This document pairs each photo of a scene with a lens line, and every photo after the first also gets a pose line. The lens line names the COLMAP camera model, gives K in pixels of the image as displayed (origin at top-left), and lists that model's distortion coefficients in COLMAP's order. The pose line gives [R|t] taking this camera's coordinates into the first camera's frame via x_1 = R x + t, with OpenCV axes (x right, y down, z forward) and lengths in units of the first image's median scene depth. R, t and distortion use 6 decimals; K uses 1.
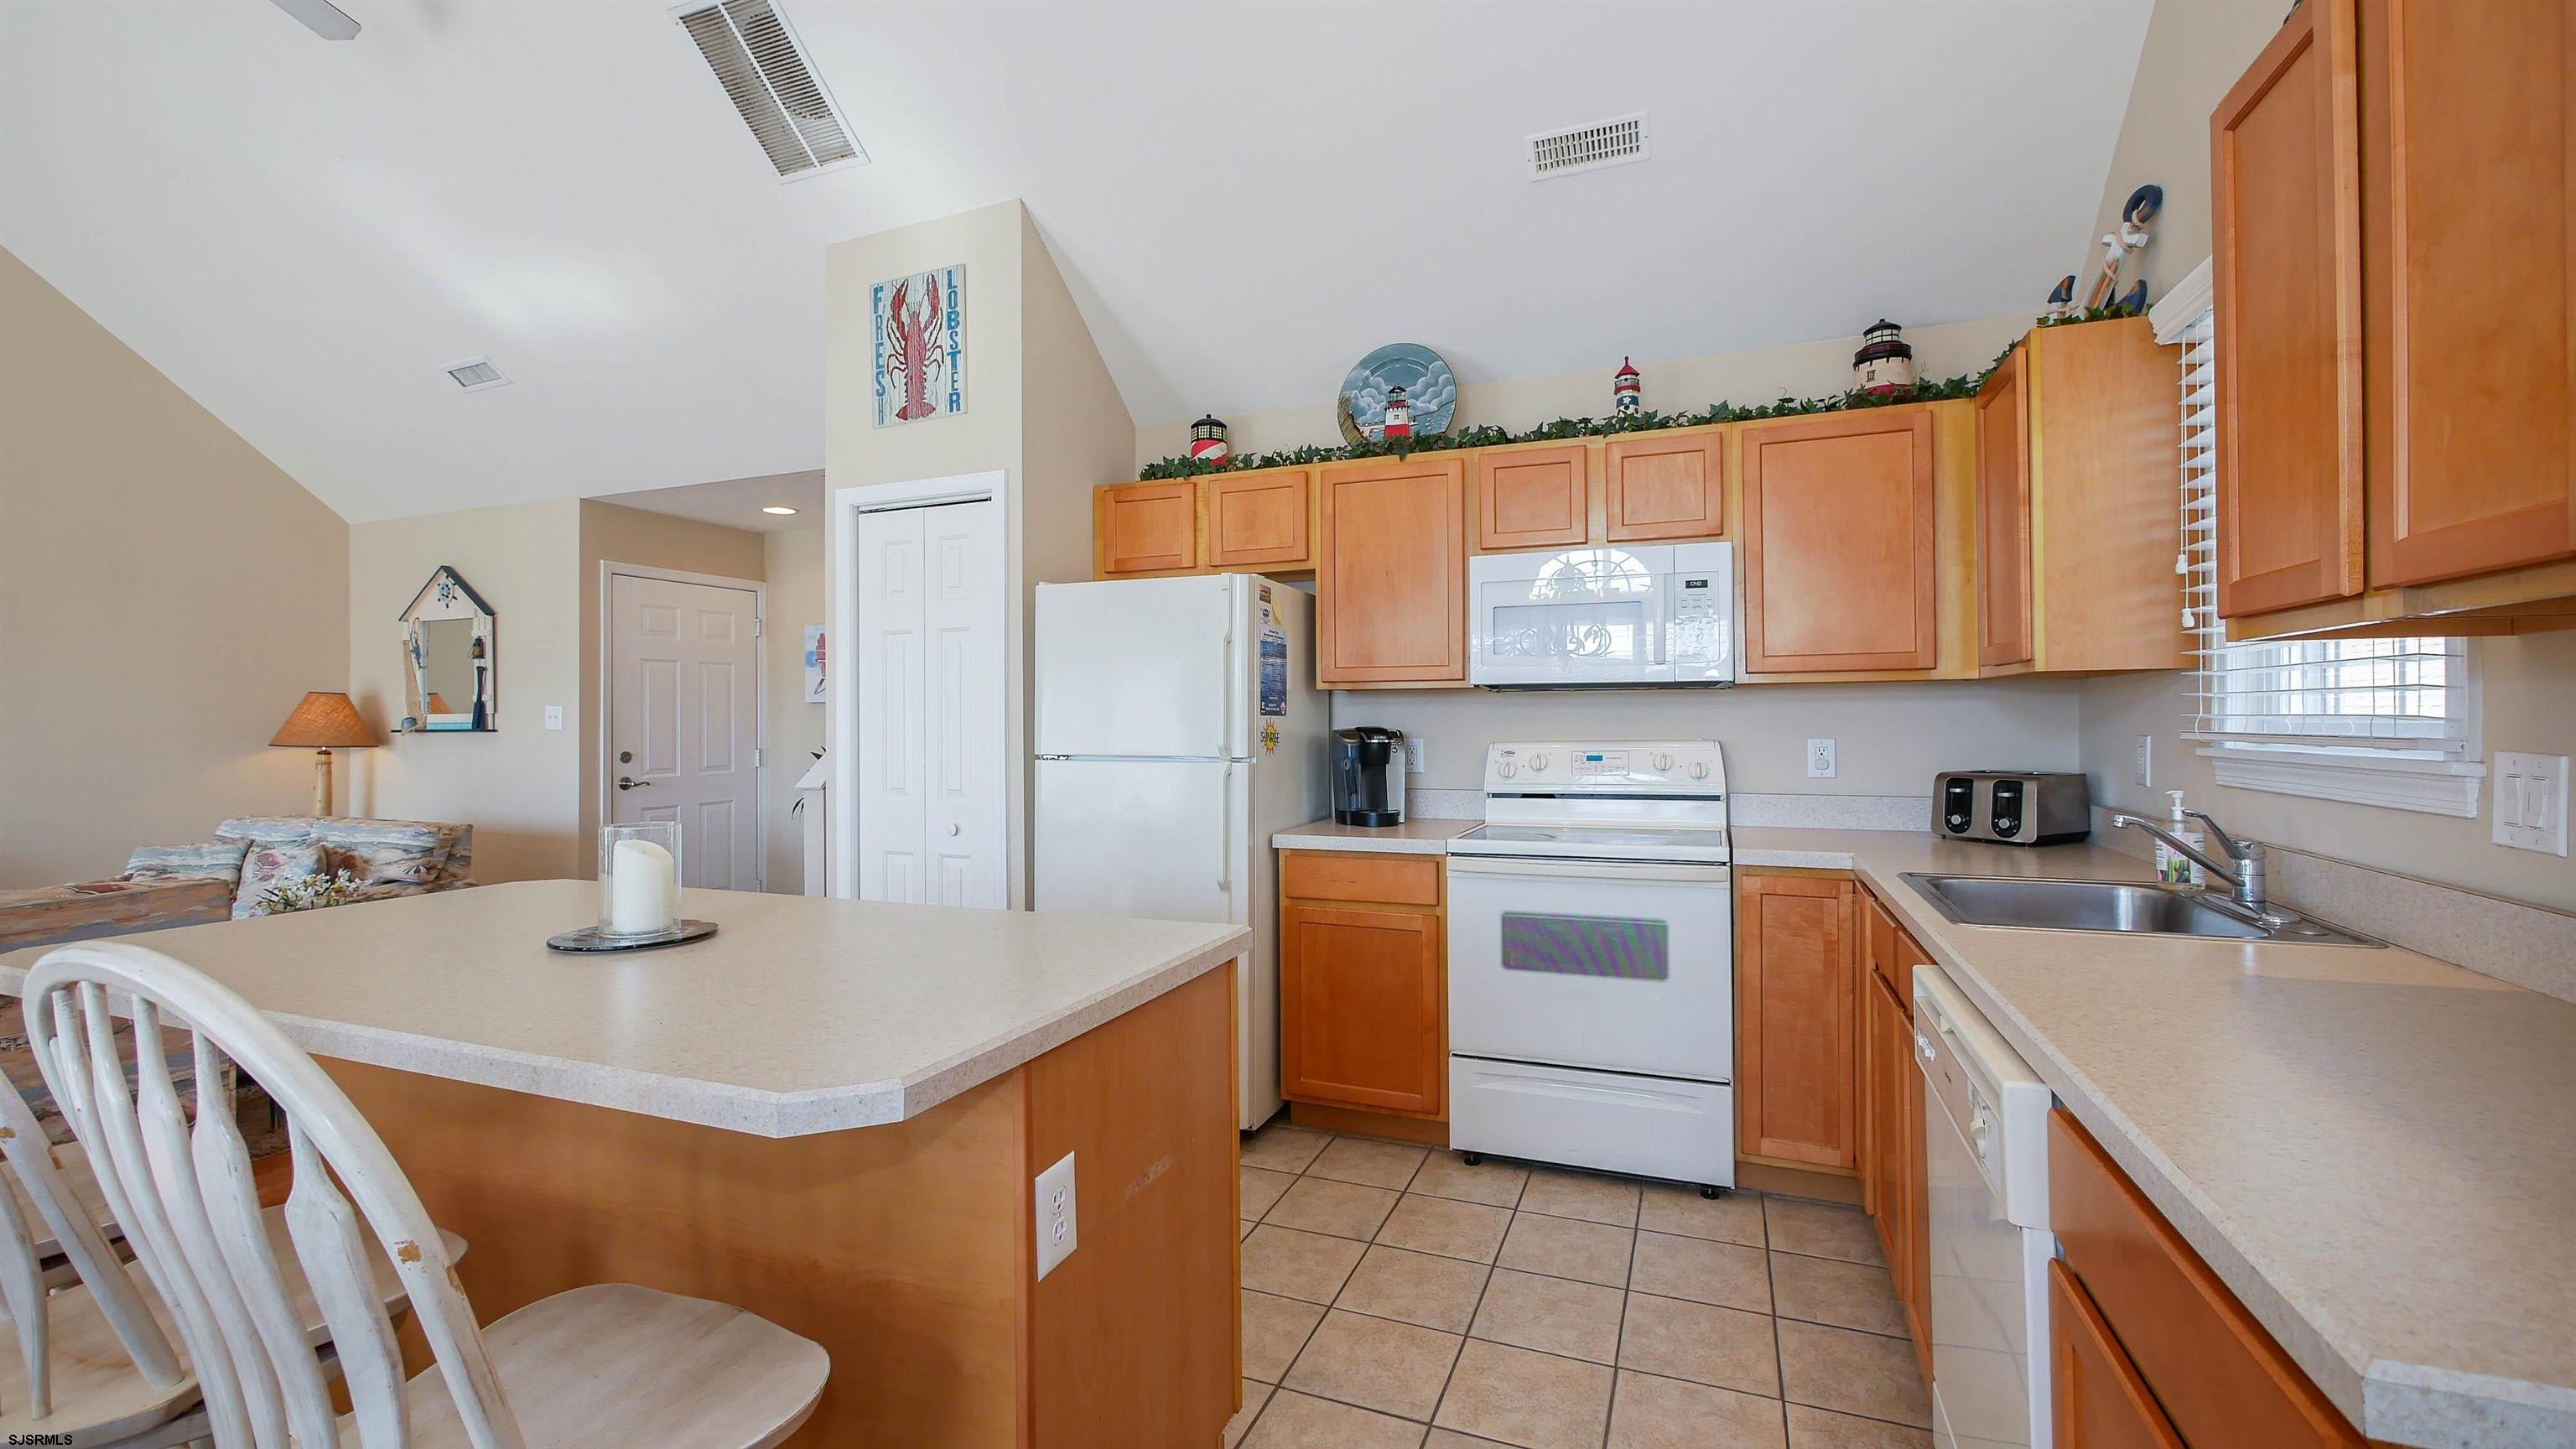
lens RADIAL K [[1067.6, 0, 1285.8], [0, 1067.6, 720.8], [0, 0, 1]] dist [-0.009912, 0.002740]
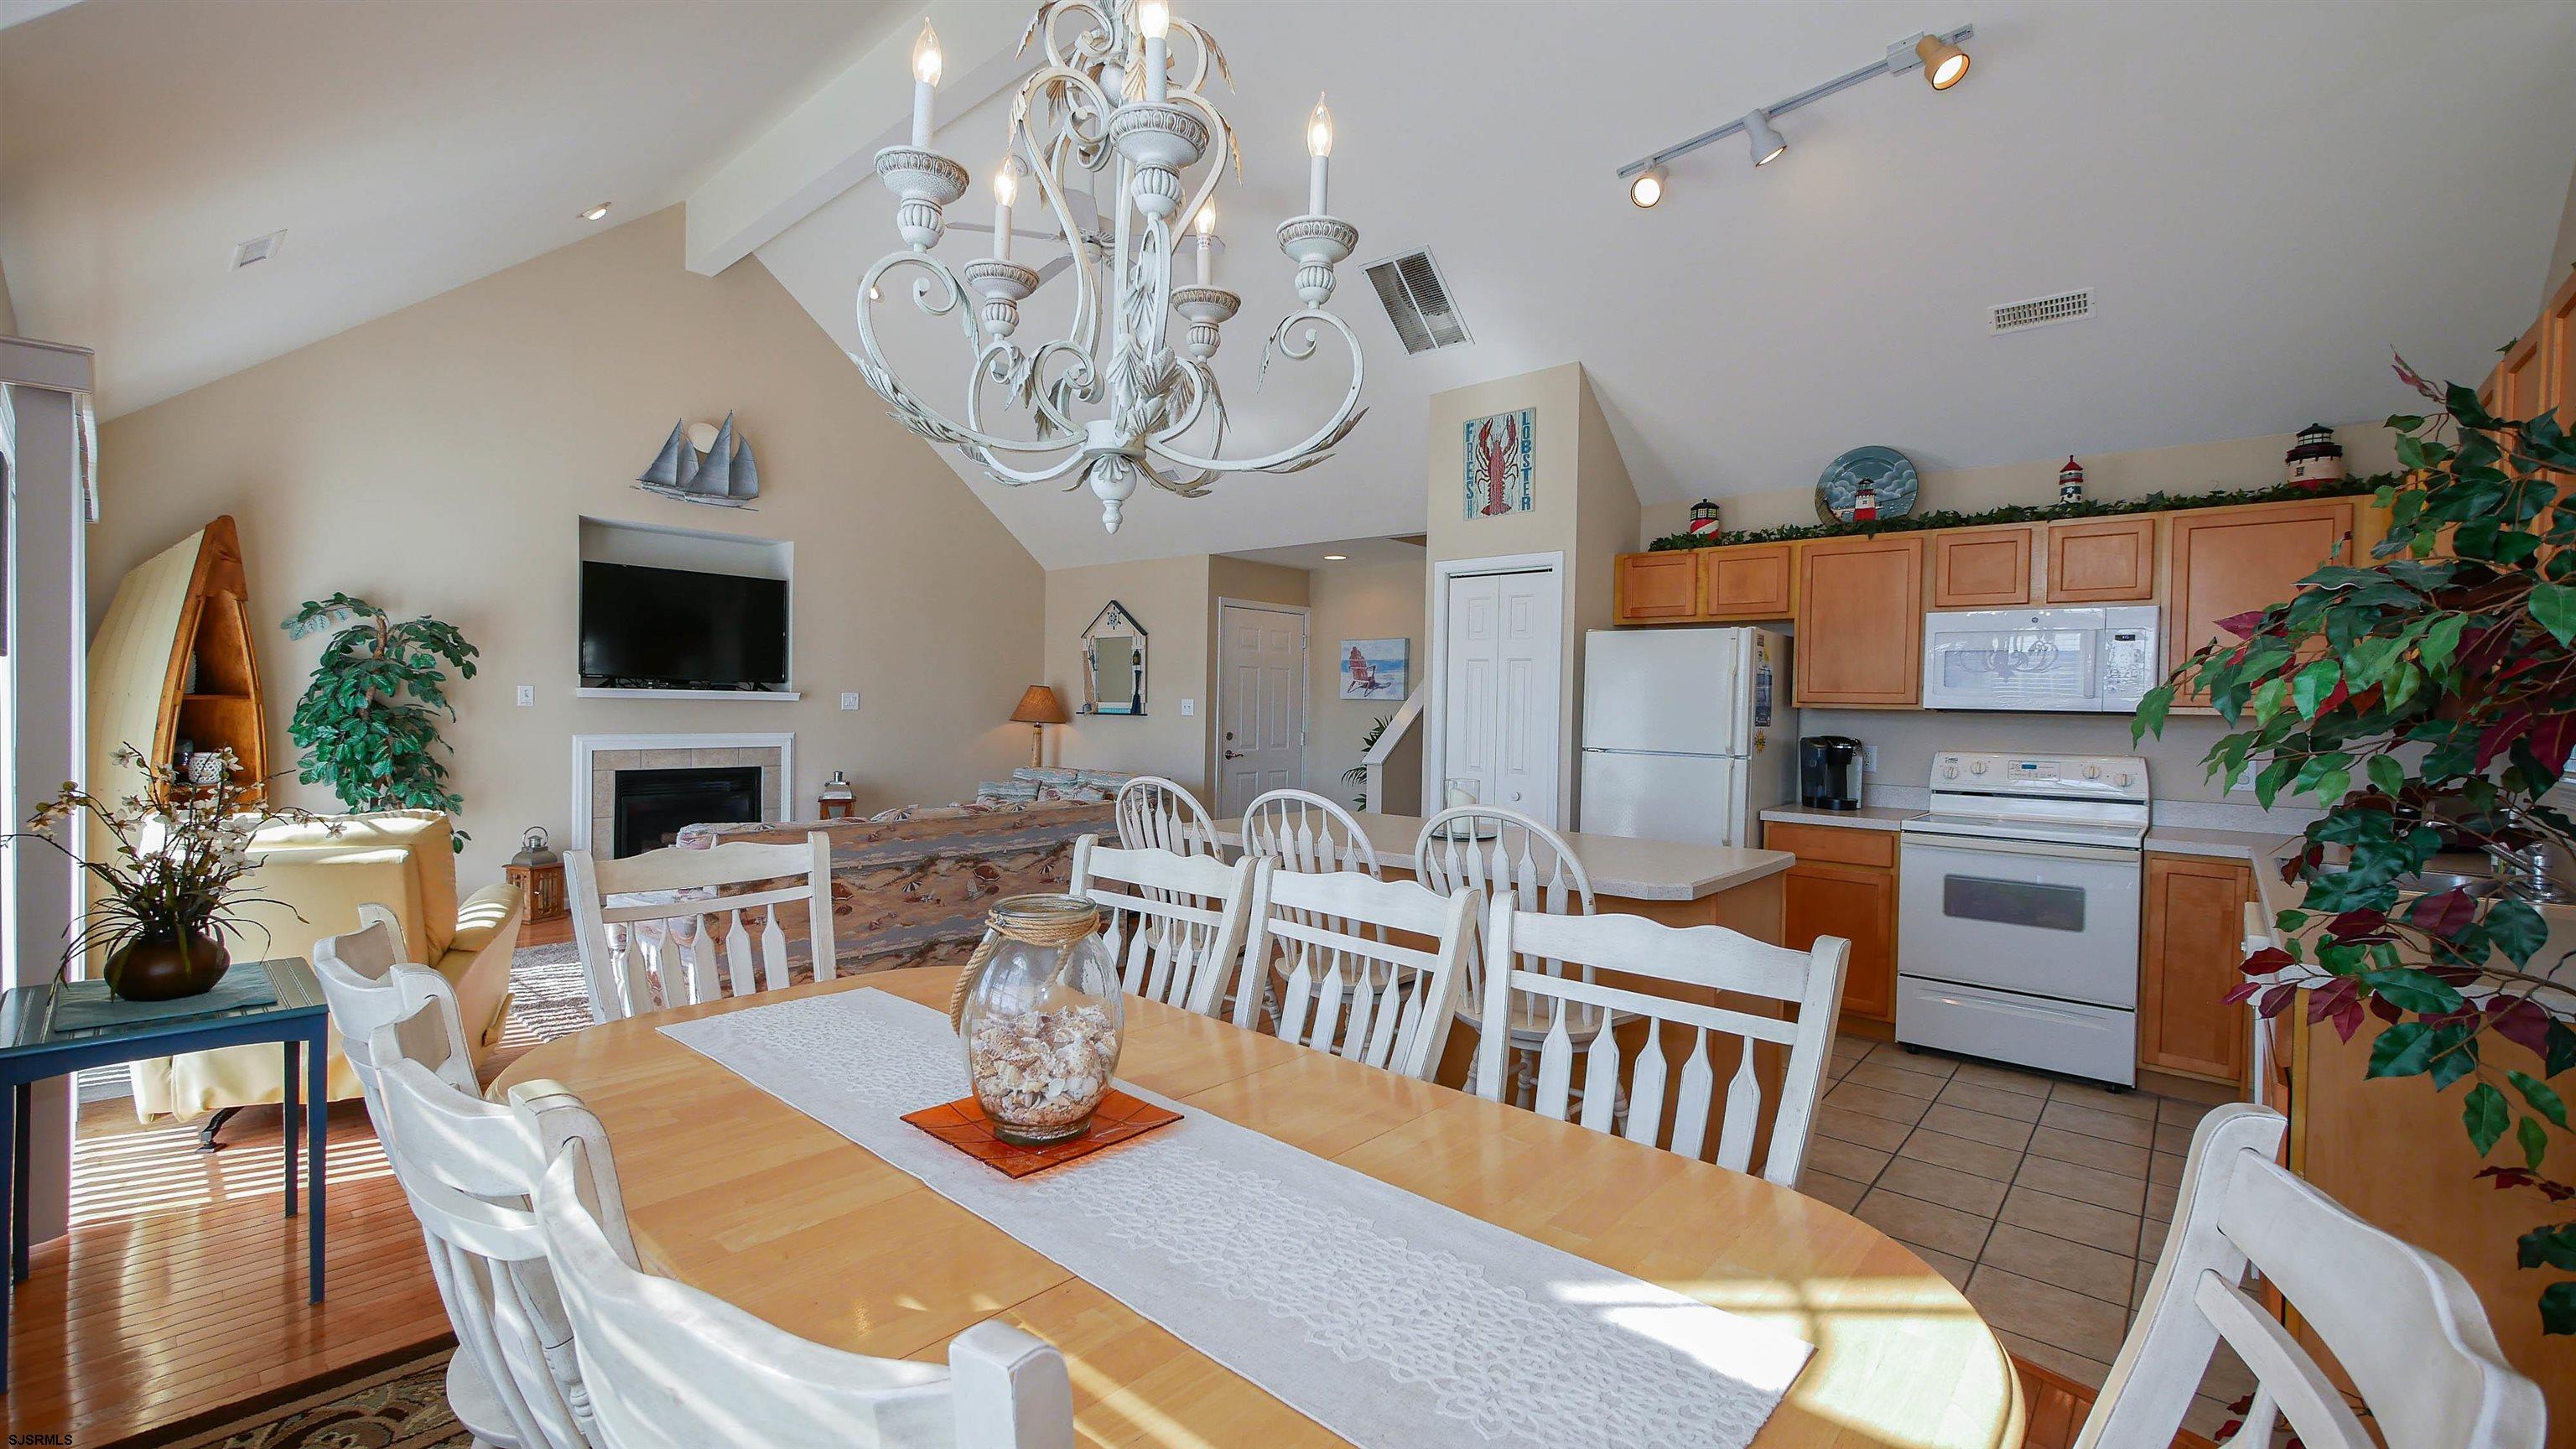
lens RADIAL K [[1067.6, 0, 1279.7], [0, 1067.6, 729.9], [0, 0, 1]] dist [-0.009912, 0.002740]
pose [[0.942715, 0.033780, -0.331883, -0.136103], [-0.027517, 0.999344, 0.023552, -0.014911], [0.332461, -0.013071, 0.943026, -0.500456]]
